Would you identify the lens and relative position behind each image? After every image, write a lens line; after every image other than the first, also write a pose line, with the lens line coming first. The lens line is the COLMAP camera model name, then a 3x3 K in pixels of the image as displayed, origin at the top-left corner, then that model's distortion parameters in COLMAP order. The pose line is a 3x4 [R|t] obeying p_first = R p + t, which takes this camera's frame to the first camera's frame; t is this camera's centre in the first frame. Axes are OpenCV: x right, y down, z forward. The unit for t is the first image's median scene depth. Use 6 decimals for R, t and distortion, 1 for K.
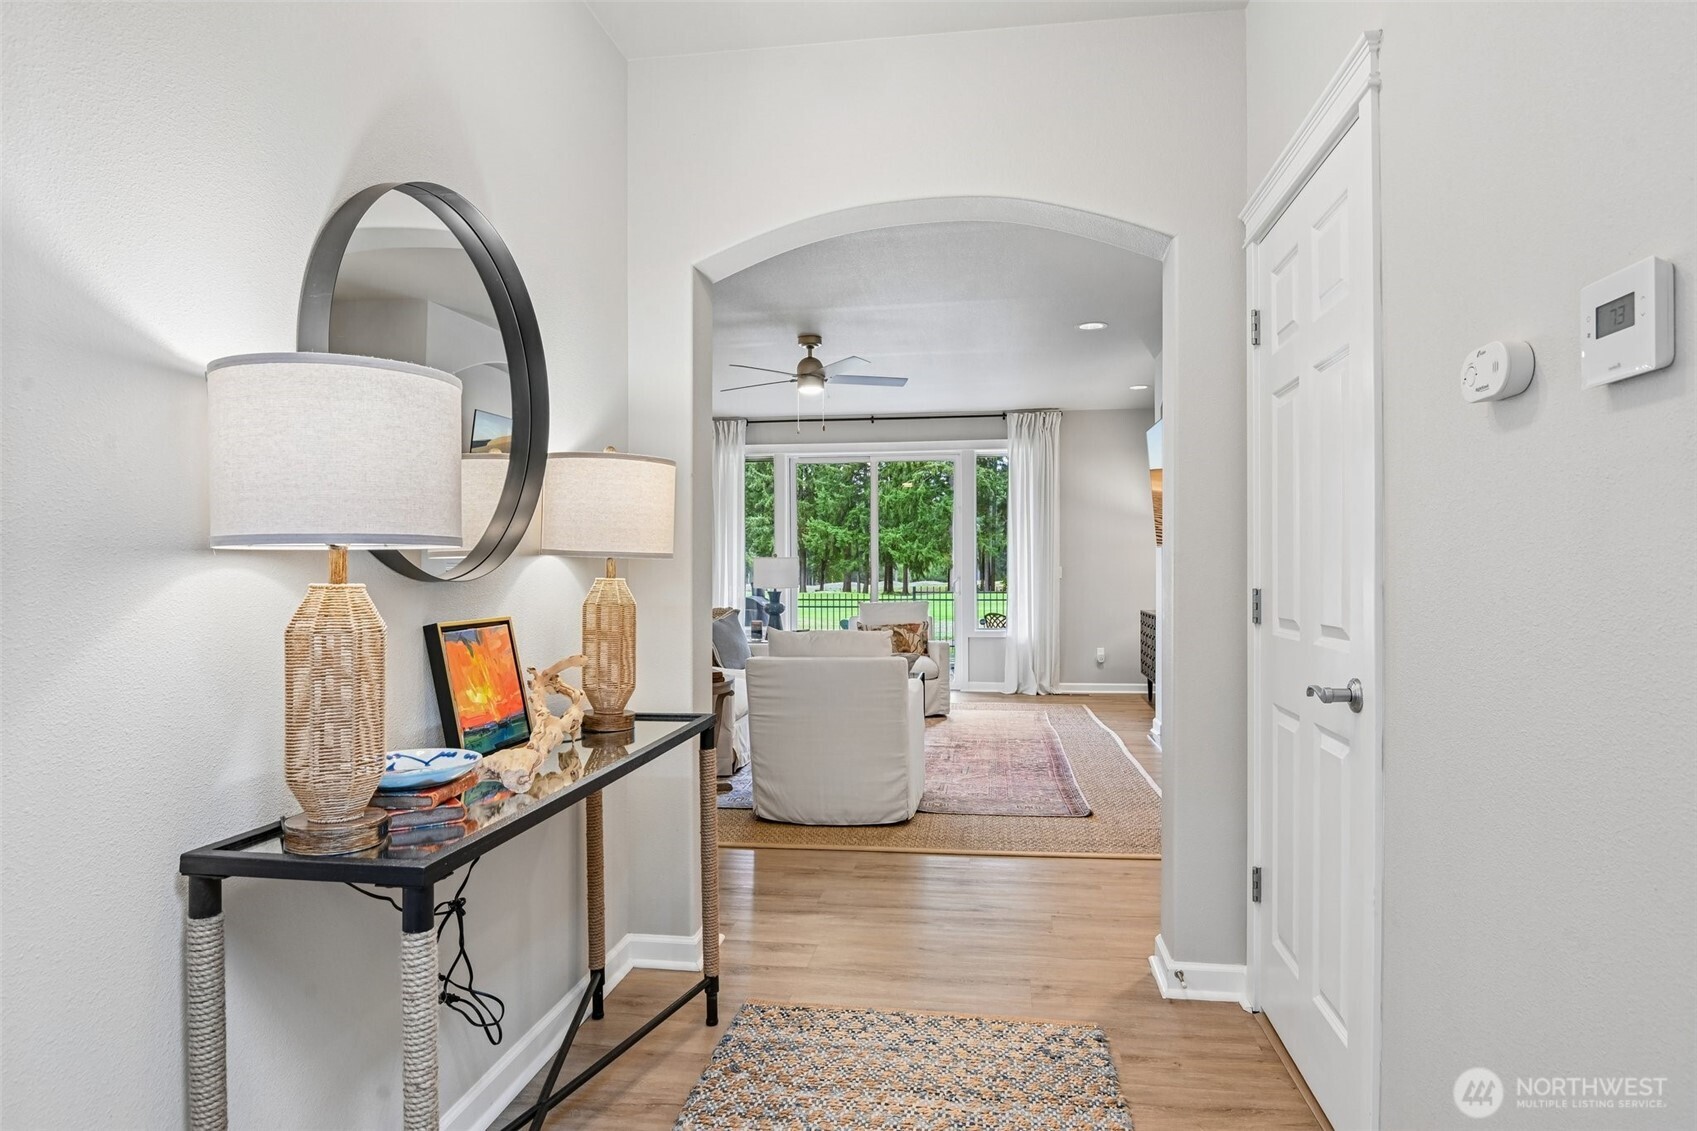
lens RADIAL K [[1011.1, 0, 848.5], [0, 1011.1, 565.5], [0, 0, 1]] dist [-0.005309, -0.000096]
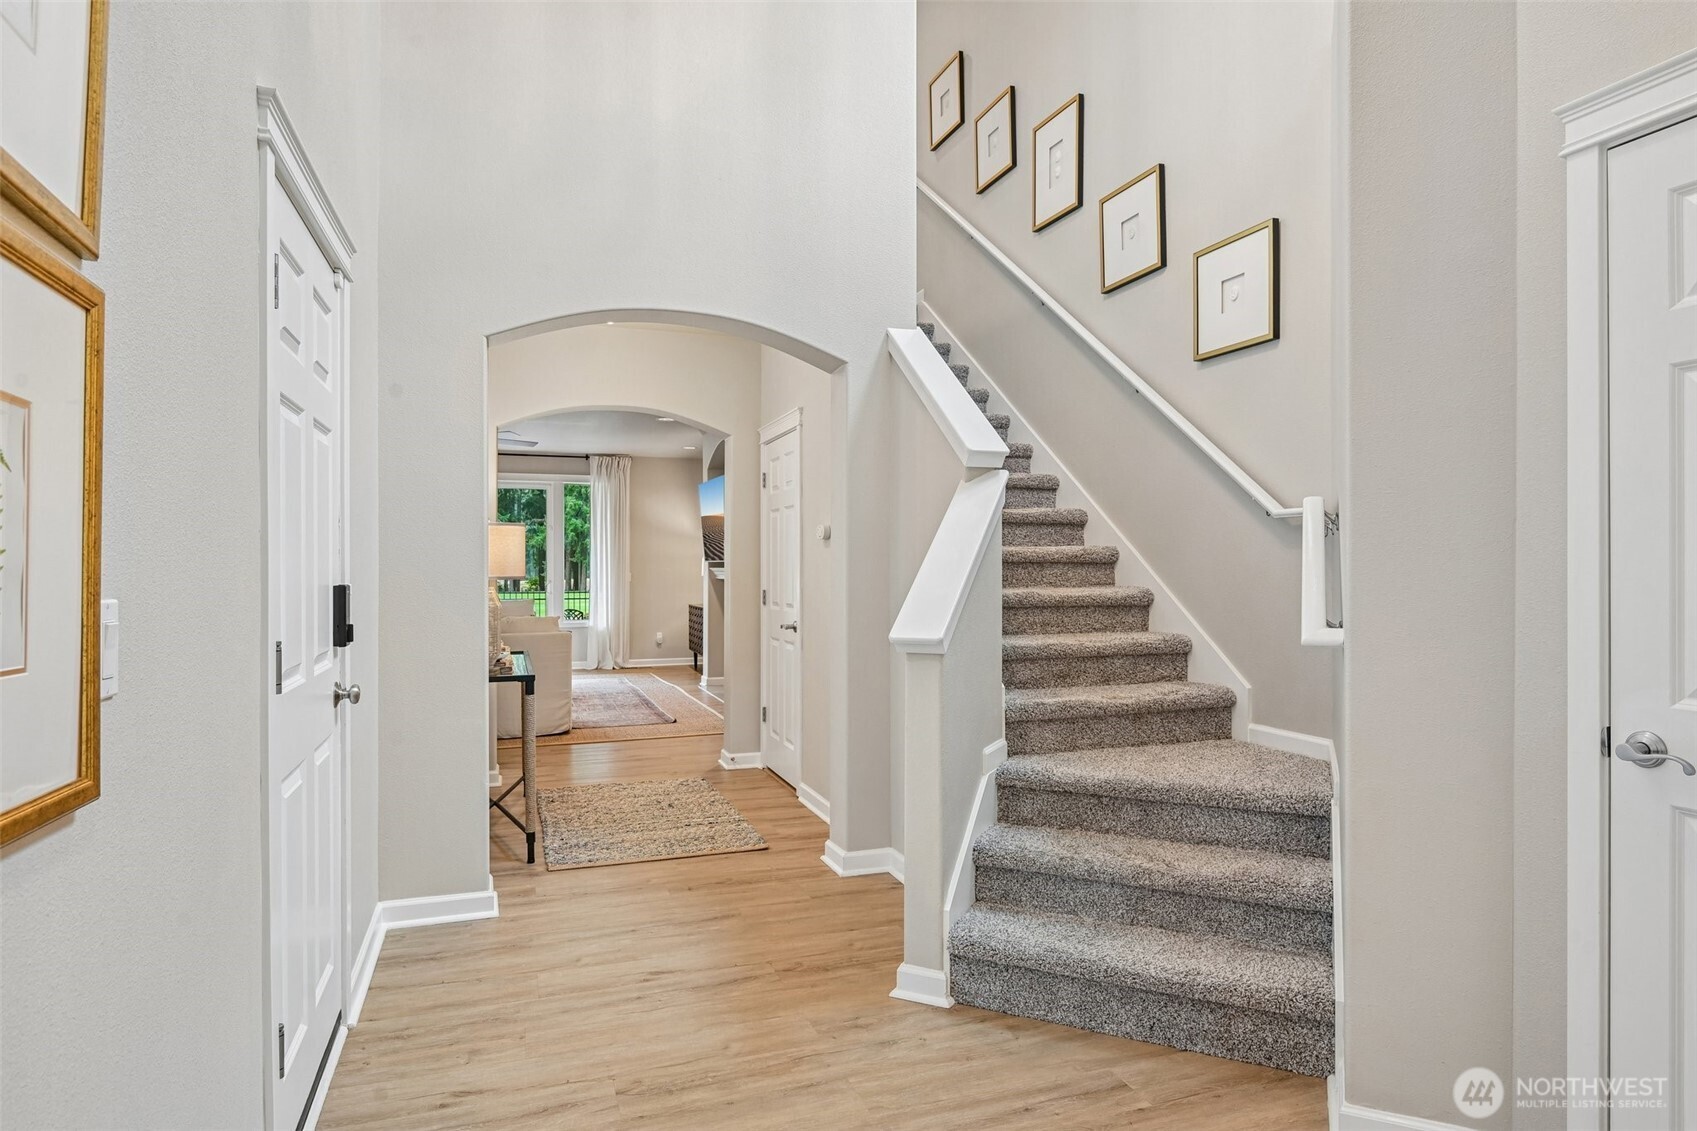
lens RADIAL K [[1011.1, 0, 848.5], [0, 1011.1, 565.5], [0, 0, 1]] dist [-0.005309, -0.000096]
pose [[0.894946, 0.000999, 0.446173, -0.145146], [-0.001448, 0.999999, 0.000664, -0.010951], [-0.446172, -0.001240, 0.894946, -0.368185]]
